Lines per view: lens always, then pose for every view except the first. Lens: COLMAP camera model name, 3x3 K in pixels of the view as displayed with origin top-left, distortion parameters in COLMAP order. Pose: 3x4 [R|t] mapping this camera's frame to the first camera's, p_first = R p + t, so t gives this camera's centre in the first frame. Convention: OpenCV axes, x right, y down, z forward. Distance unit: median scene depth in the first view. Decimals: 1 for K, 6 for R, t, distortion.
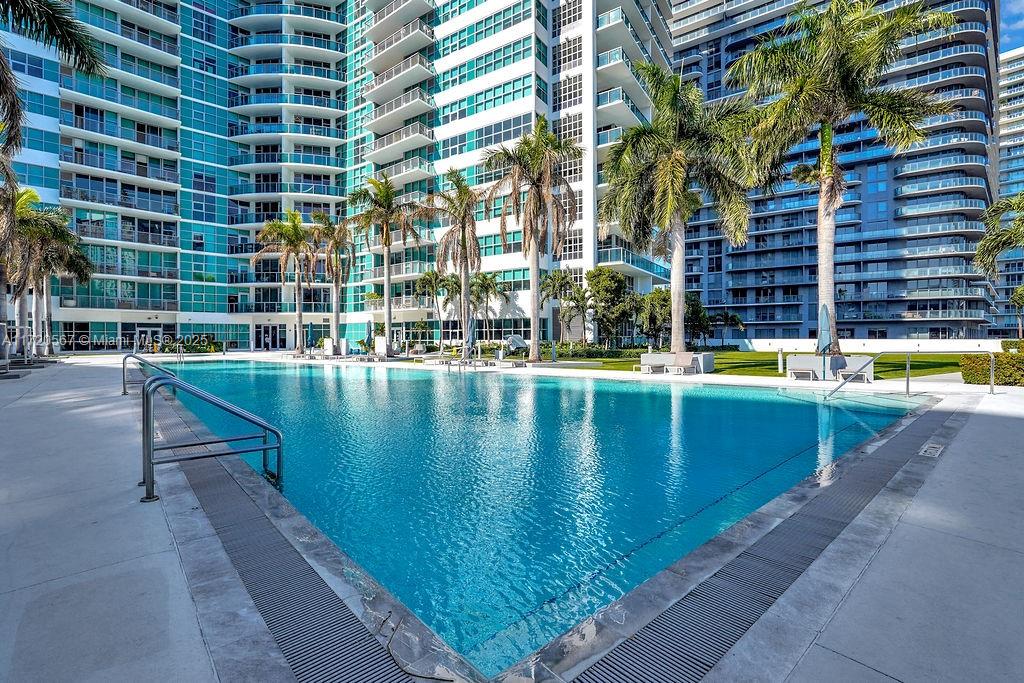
lens RADIAL K [[450.7, 0, 513.3], [0, 450.7, 337.2], [0, 0, 1]] dist [0.001128, 0.001107]
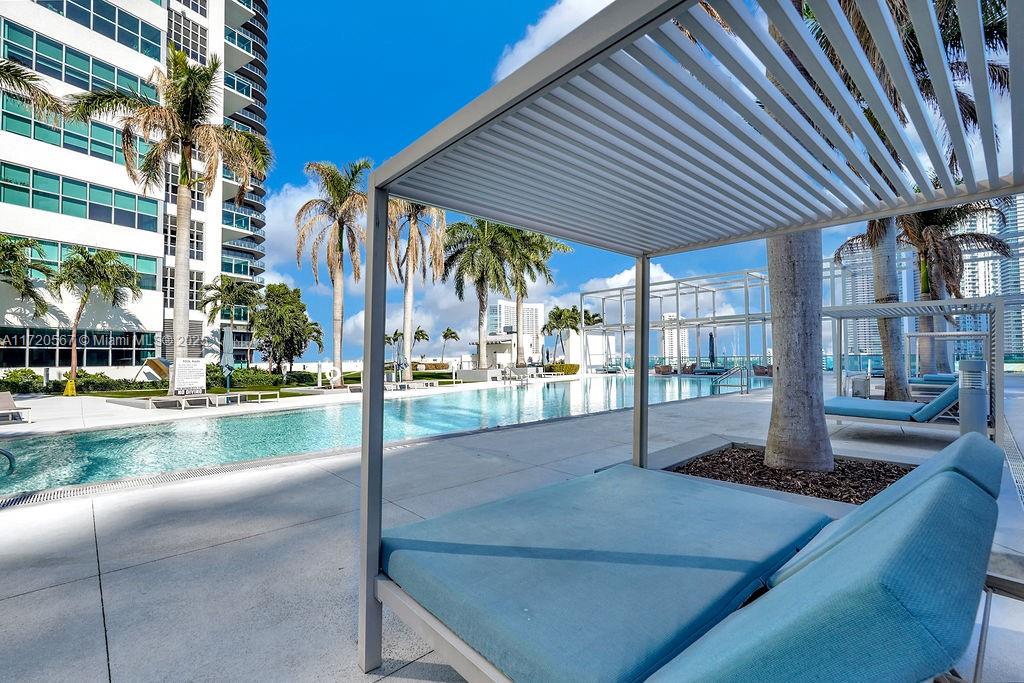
lens RADIAL K [[452.1, 0, 510.9], [0, 452.1, 350.6], [0, 0, 1]] dist [-0.003480, 0.001156]
pose [[-0.025397, 0.014281, 0.999575, -0.488449], [0.005087, 0.999887, -0.014156, -0.002054], [-0.999664, 0.004725, -0.025467, 0.361269]]
